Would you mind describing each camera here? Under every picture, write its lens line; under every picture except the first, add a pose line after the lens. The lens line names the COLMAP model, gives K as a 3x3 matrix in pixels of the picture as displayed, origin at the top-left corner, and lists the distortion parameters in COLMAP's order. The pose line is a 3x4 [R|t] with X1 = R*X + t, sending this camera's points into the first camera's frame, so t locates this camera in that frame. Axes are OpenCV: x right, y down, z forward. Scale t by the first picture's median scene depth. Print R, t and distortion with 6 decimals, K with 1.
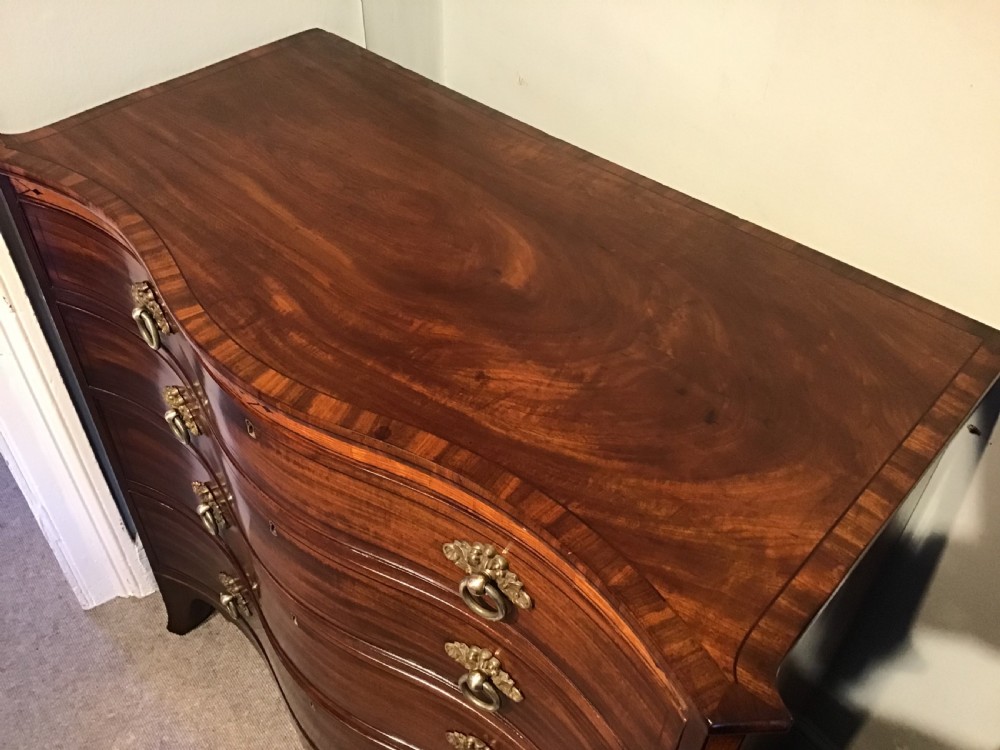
lens RADIAL K [[917.5, 0, 495.7], [0, 917.5, 368.7], [0, 0, 1]] dist [0.121759, -0.272407]
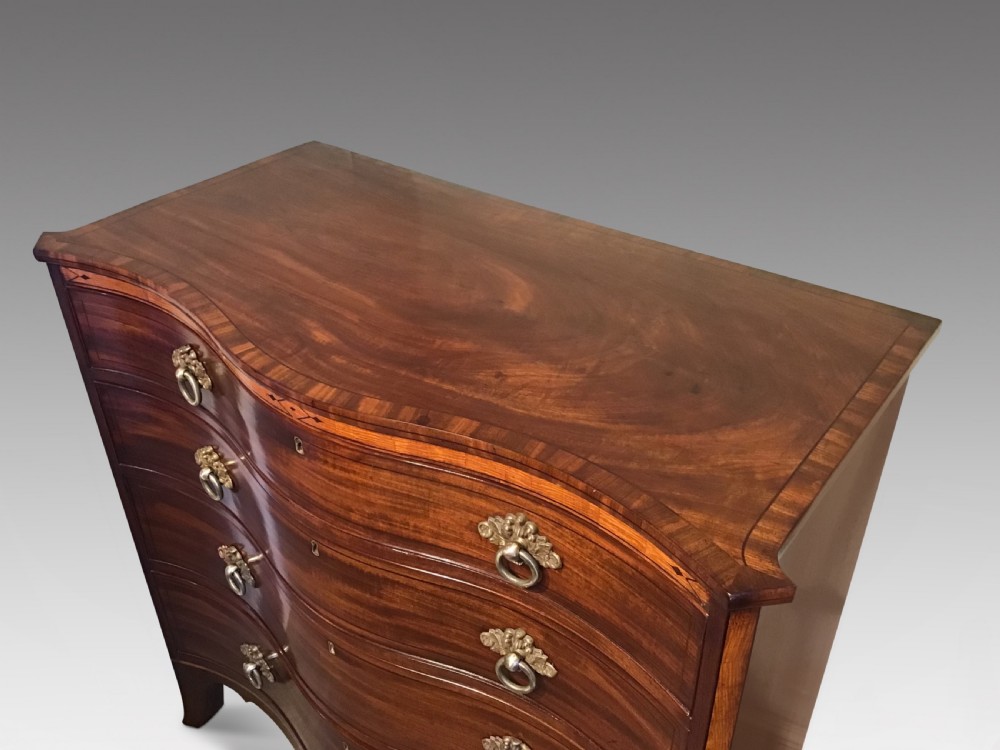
lens RADIAL K [[917.5, 0, 495.7], [0, 917.5, 368.7], [0, 0, 1]] dist [0.121759, -0.272407]
pose [[0.995840, -0.074427, 0.052565, -0.083632], [0.081819, 0.984302, -0.156383, 0.187743], [-0.040101, 0.160033, 0.986297, -0.167157]]
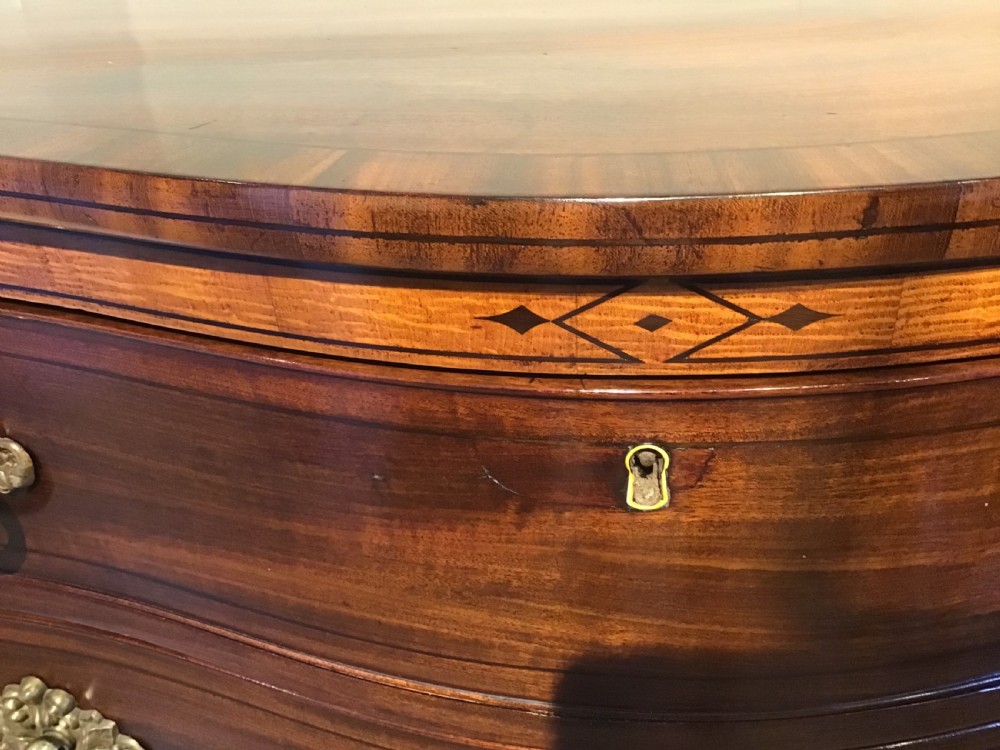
lens RADIAL K [[917.5, 0, 495.7], [0, 917.5, 368.7], [0, 0, 1]] dist [0.121759, -0.272407]
pose [[0.792495, -0.377199, 0.479242, -0.474852], [0.464333, 0.882635, -0.073141, 0.037323], [-0.395407, 0.280492, 0.874630, 0.834251]]
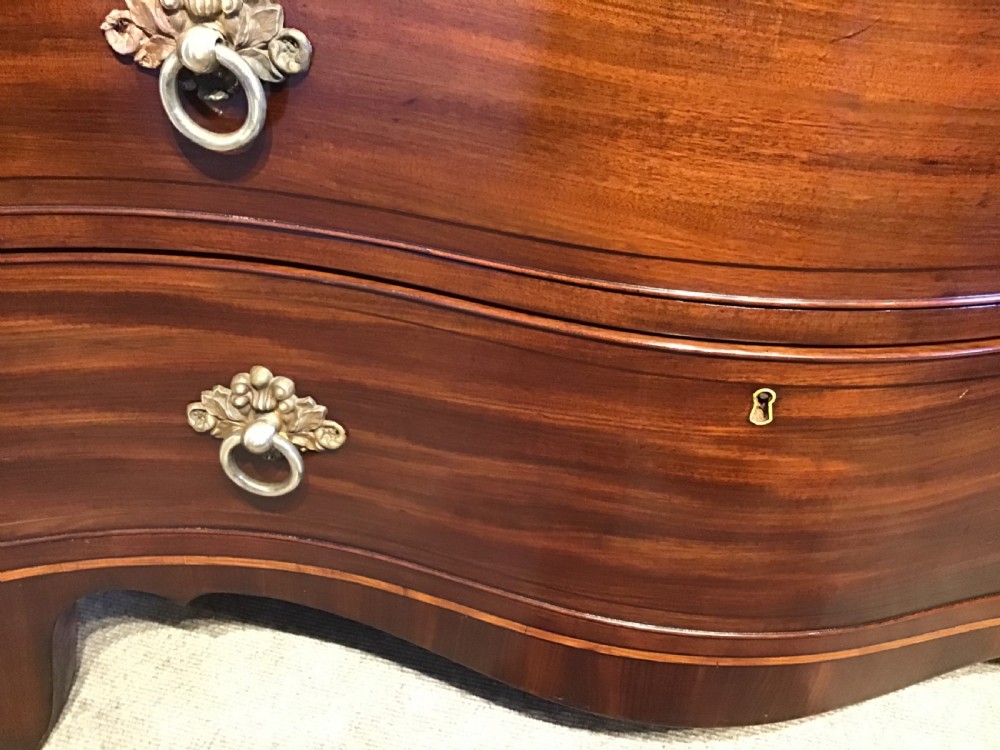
lens RADIAL K [[917.5, 0, 495.7], [0, 917.5, 368.7], [0, 0, 1]] dist [0.121759, -0.272407]
pose [[0.775973, -0.372268, 0.509198, -0.712220], [0.426001, 0.904641, 0.012184, 0.468876], [-0.465177, 0.207465, 0.860563, 1.151079]]
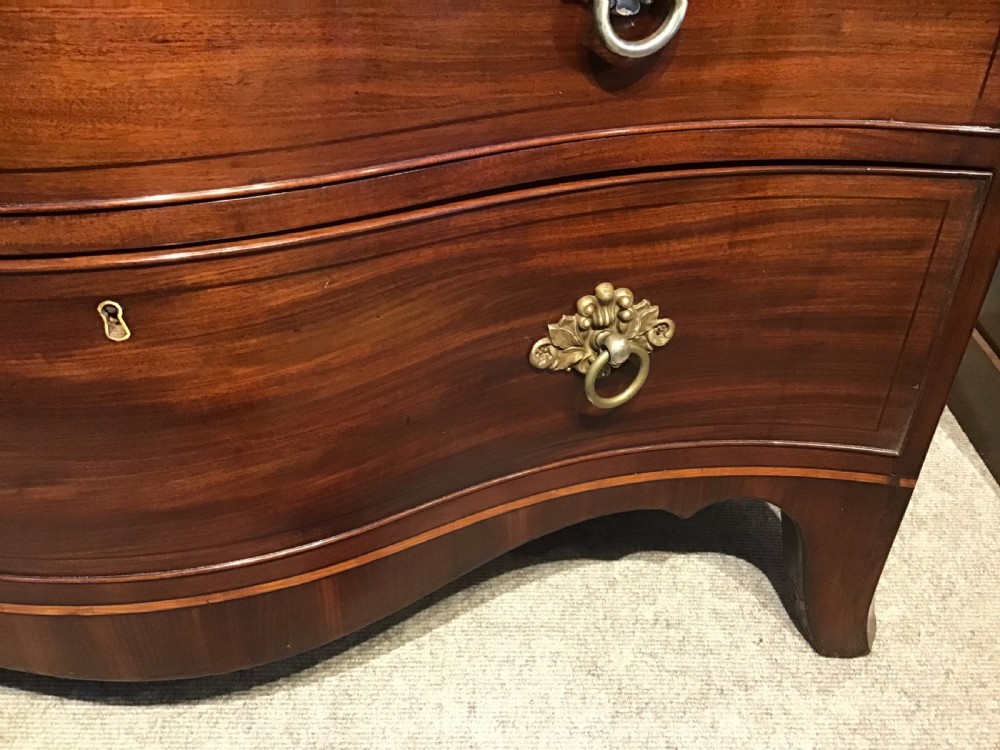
lens RADIAL K [[917.5, 0, 495.7], [0, 917.5, 368.7], [0, 0, 1]] dist [0.121759, -0.272407]
pose [[0.597085, -0.472174, 0.648492, -0.542413], [0.543403, 0.832752, 0.106010, 0.652209], [-0.590088, 0.289095, 0.753804, 1.029553]]
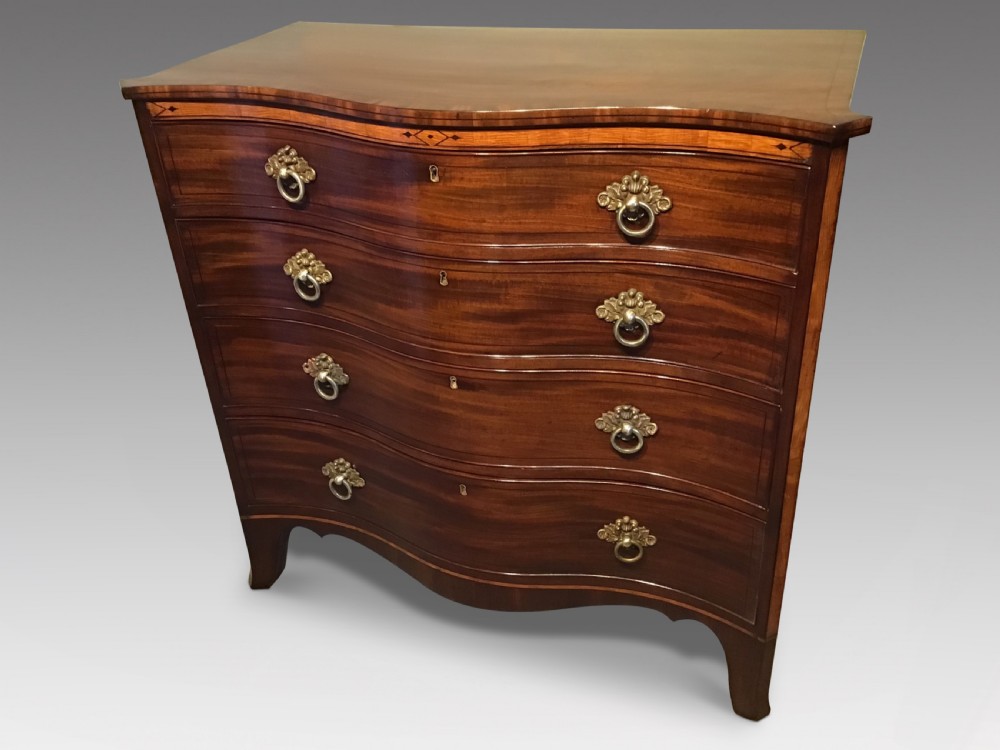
lens RADIAL K [[917.5, 0, 495.7], [0, 917.5, 368.7], [0, 0, 1]] dist [0.121759, -0.272407]
pose [[0.930850, -0.248230, 0.268141, -0.692219], [0.298896, 0.939383, -0.167987, 0.669061], [-0.210188, 0.236517, 0.948620, -0.303777]]
